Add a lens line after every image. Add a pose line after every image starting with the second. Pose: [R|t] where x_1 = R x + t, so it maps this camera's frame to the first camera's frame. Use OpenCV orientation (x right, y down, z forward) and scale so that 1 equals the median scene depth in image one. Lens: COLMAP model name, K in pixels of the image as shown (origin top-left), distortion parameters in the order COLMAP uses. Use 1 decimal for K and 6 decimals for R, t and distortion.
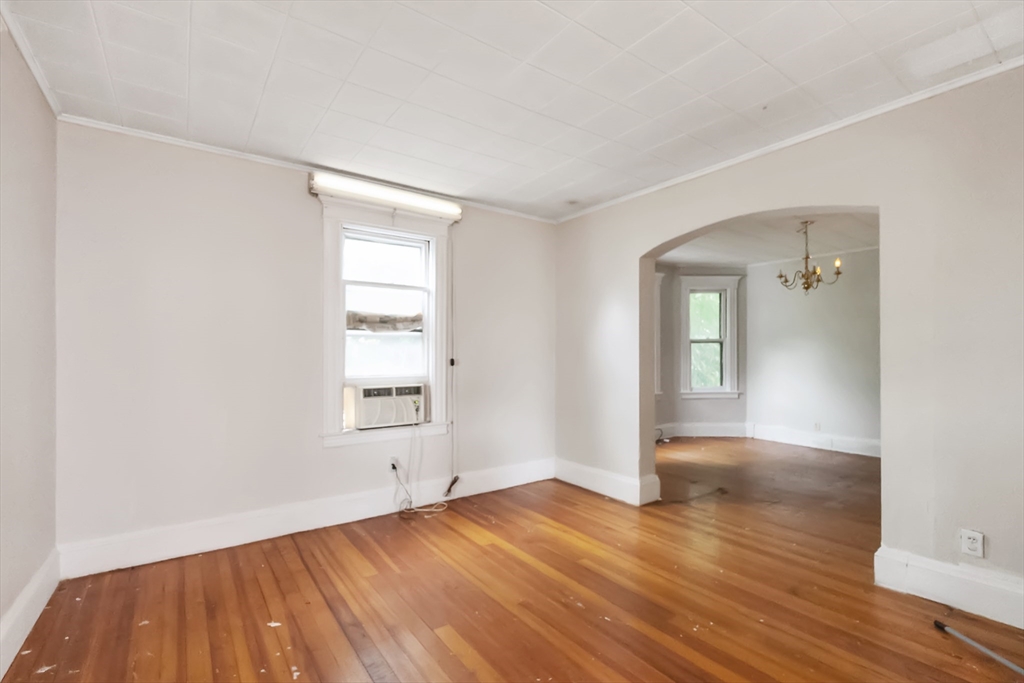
lens RADIAL K [[455.6, 0, 504.9], [0, 455.6, 359.3], [0, 0, 1]] dist [-0.002846, -0.000114]
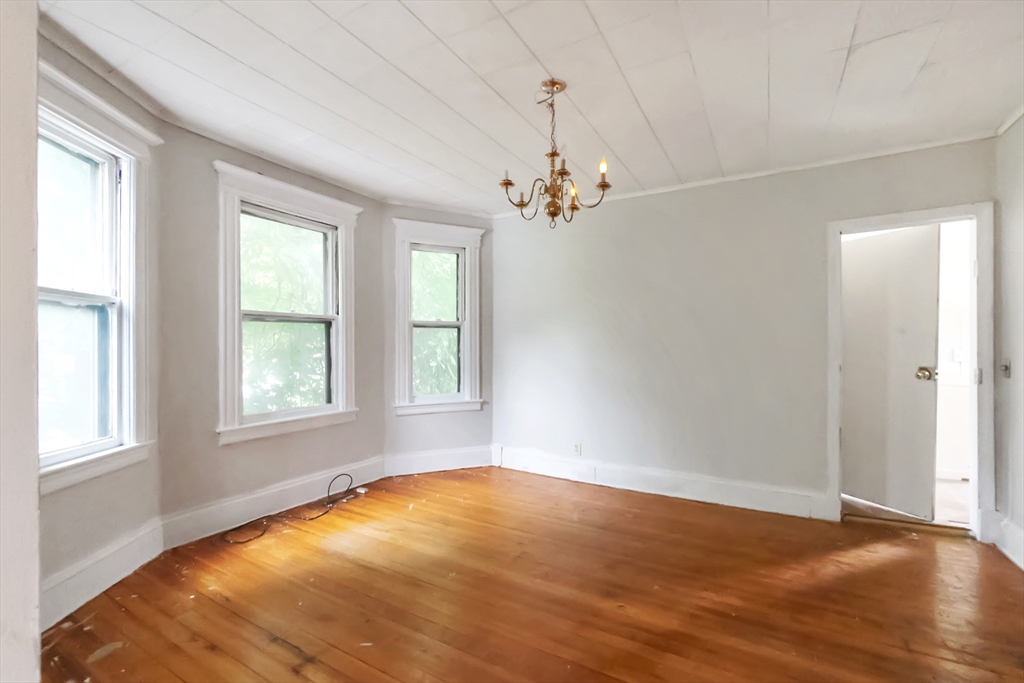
lens RADIAL K [[455.6, 0, 509.4], [0, 455.6, 346.8], [0, 0, 1]] dist [-0.002846, -0.000114]
pose [[0.907936, 0.007720, 0.419038, 0.470701], [-0.003433, 0.999934, -0.010982, -0.002471], [-0.419095, 0.008532, 0.907902, 0.646770]]
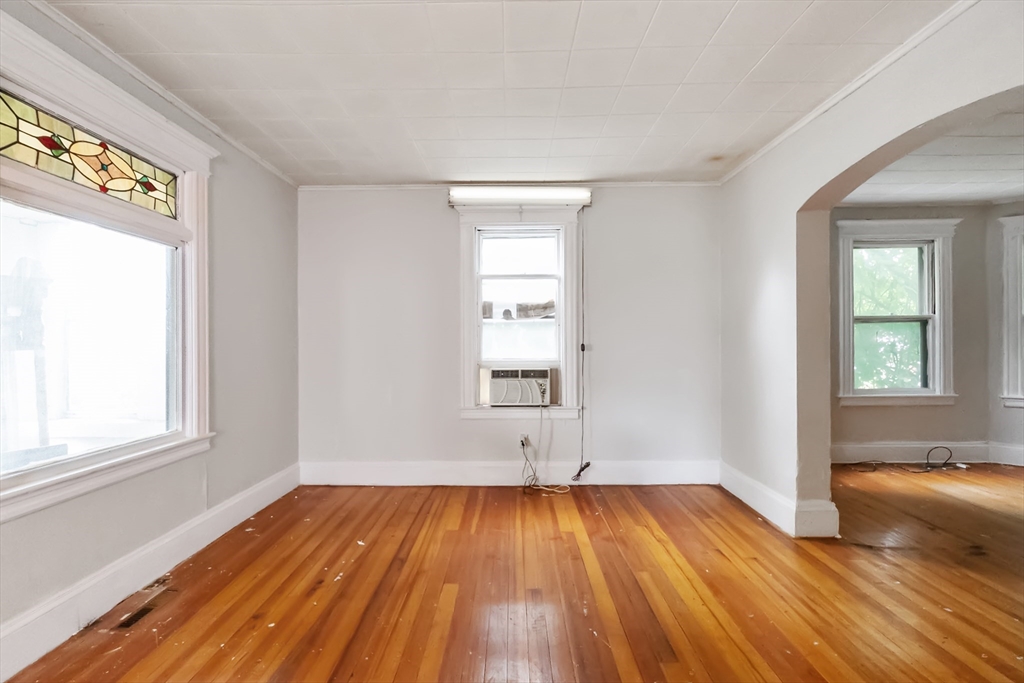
lens RADIAL K [[455.6, 0, 506.0], [0, 455.6, 345.4], [0, 0, 1]] dist [-0.002846, -0.000114]
pose [[0.806899, 0.002903, -0.590682, 0.346914], [-0.002407, 0.999996, 0.001626, 0.000902], [0.590684, 0.000110, 0.806903, 0.098683]]
